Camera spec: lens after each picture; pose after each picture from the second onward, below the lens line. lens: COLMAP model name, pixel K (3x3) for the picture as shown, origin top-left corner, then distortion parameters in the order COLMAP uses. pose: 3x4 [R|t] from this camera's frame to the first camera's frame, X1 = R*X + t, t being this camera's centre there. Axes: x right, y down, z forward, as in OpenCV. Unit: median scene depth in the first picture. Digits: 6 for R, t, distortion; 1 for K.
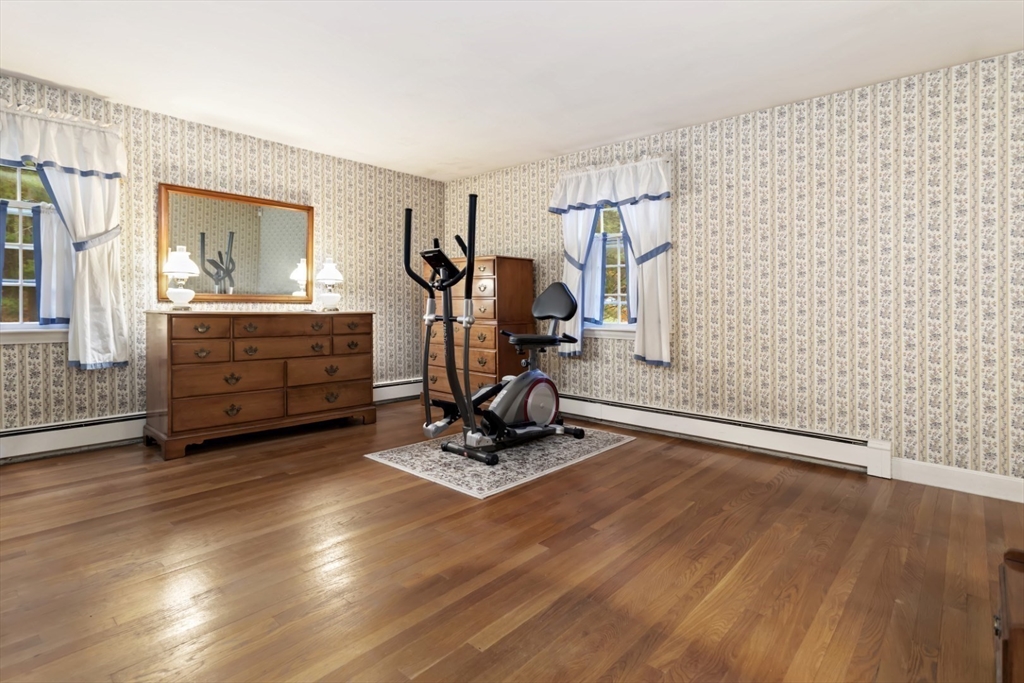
lens RADIAL K [[505.3, 0, 511.2], [0, 505.3, 300.3], [0, 0, 1]] dist [0.016742, 0.000105]
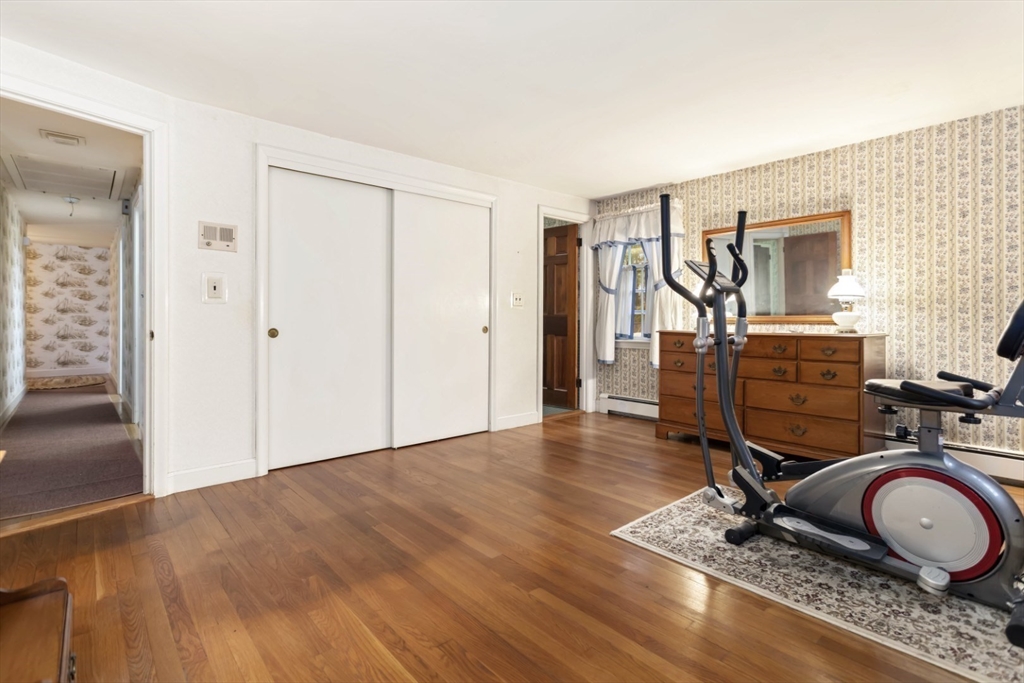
lens RADIAL K [[491.9, 0, 510.4], [0, 491.9, 328.0], [0, 0, 1]] dist [-0.004285, -0.000533]
pose [[-0.114760, -0.000464, -0.993393, 0.692919], [0.001728, 0.999998, -0.000666, 0.016553], [0.993392, -0.001793, -0.114759, 0.757476]]
